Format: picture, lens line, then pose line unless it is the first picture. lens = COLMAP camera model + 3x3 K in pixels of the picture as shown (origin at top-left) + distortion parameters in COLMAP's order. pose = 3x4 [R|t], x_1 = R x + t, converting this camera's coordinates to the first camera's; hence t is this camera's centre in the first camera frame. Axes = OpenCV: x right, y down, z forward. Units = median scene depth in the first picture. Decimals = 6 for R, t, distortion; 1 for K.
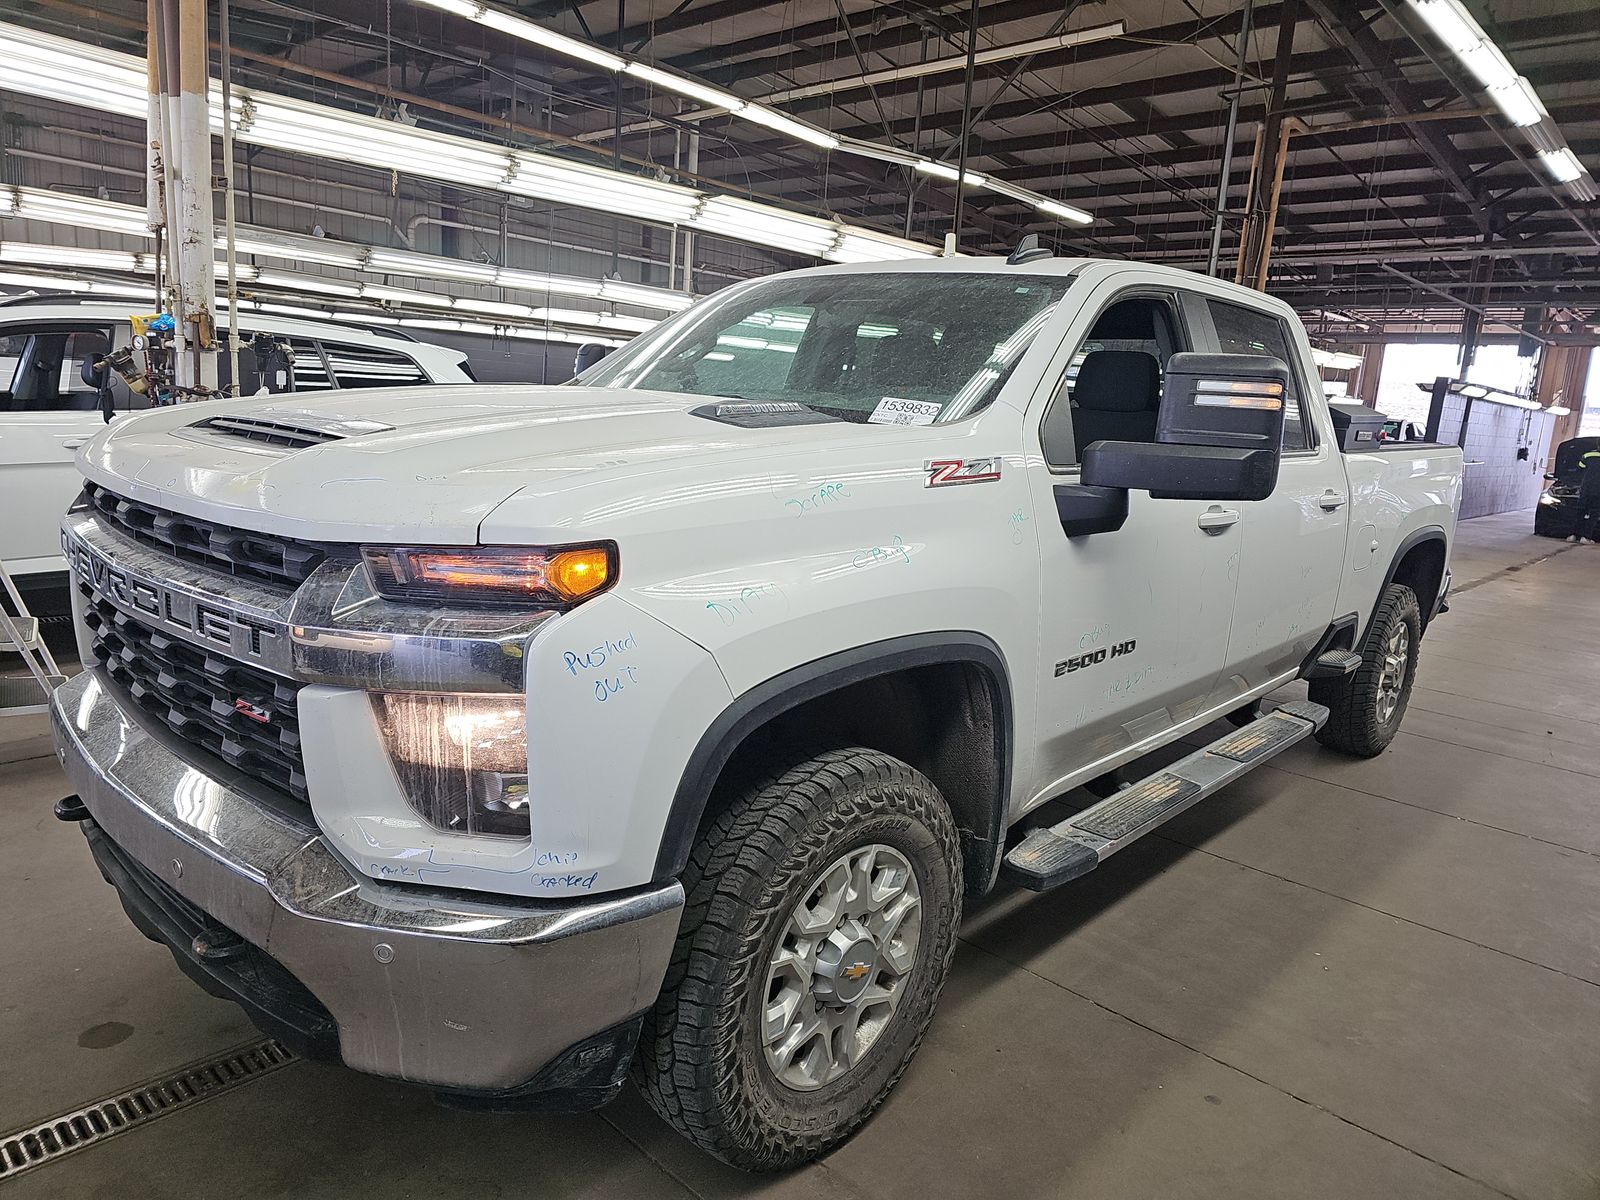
lens RADIAL K [[1153.0, 0, 799.5], [0, 1153.0, 576.5], [0, 0, 1]] dist [0.019922, -0.002535]
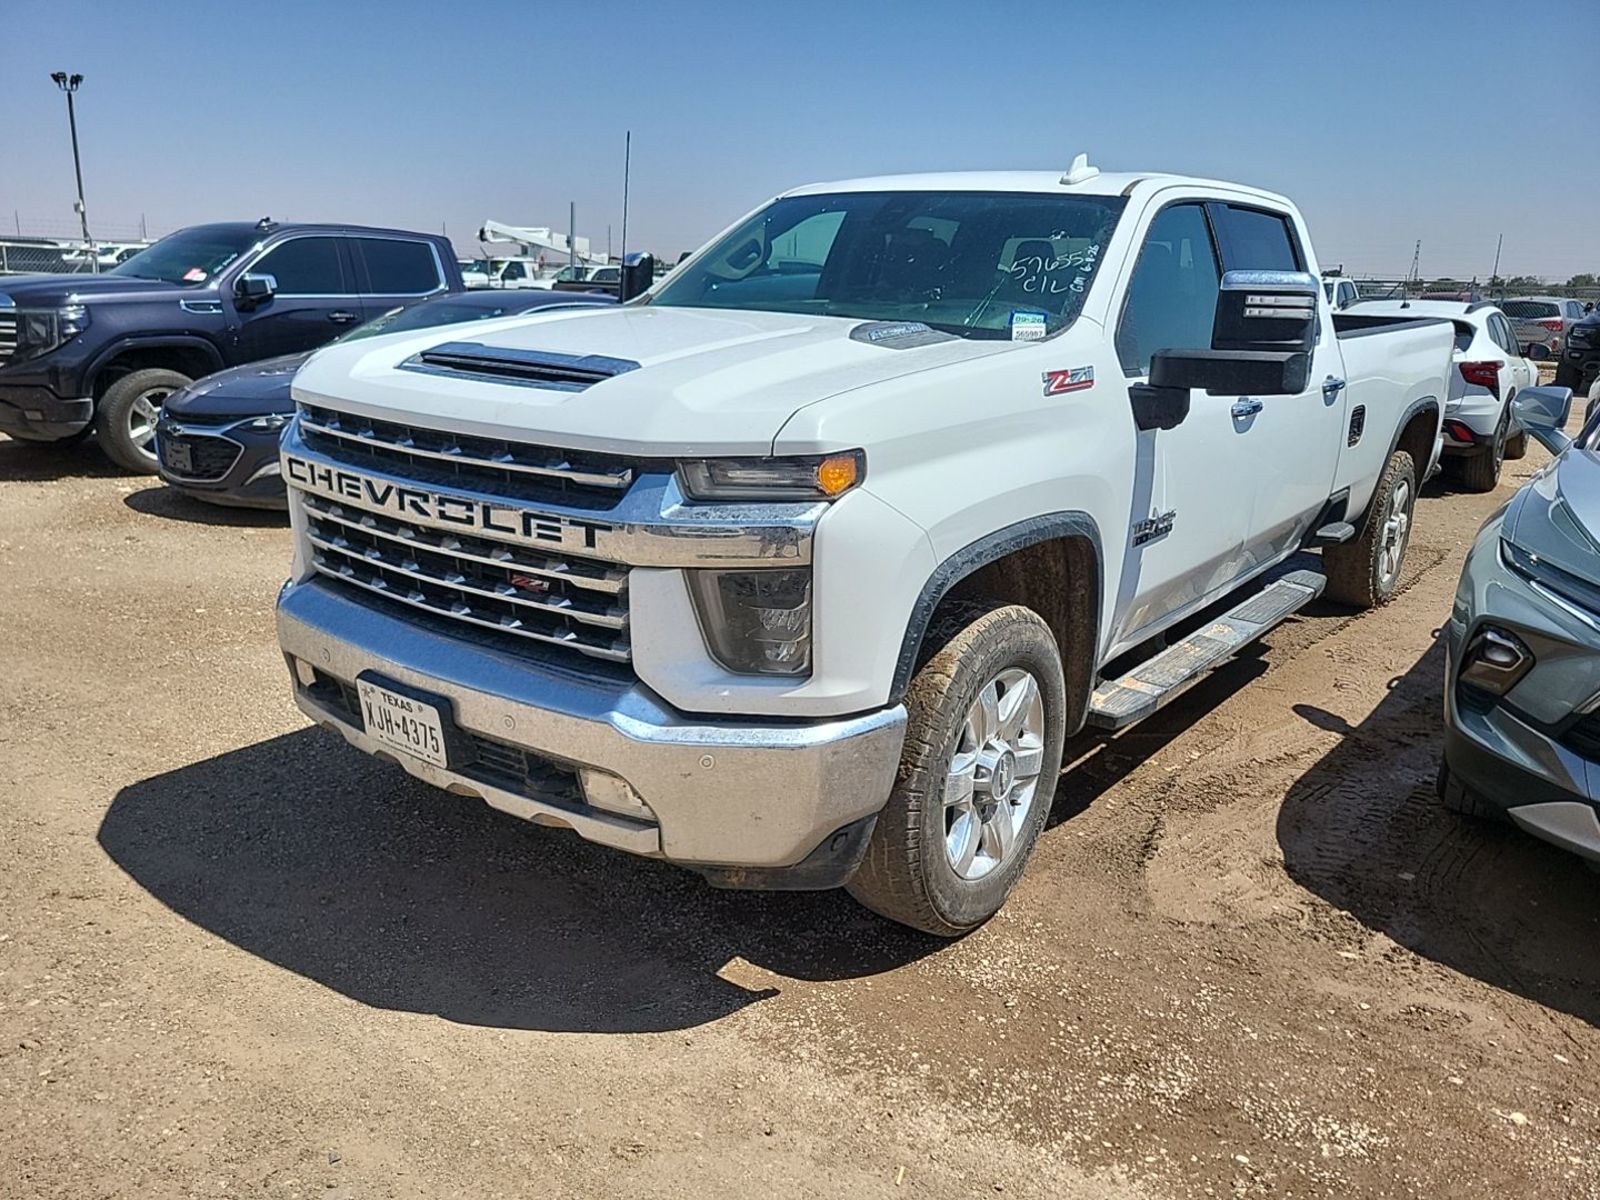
lens RADIAL K [[1432.5, 0, 789.6], [0, 1432.5, 606.6], [0, 0, 1]] dist [0.015305, 0.016133]
pose [[0.993230, -0.048907, 0.105366, -0.302950], [0.039057, 0.994844, 0.093594, -0.006028], [-0.109400, -0.088846, 0.990019, -0.457979]]
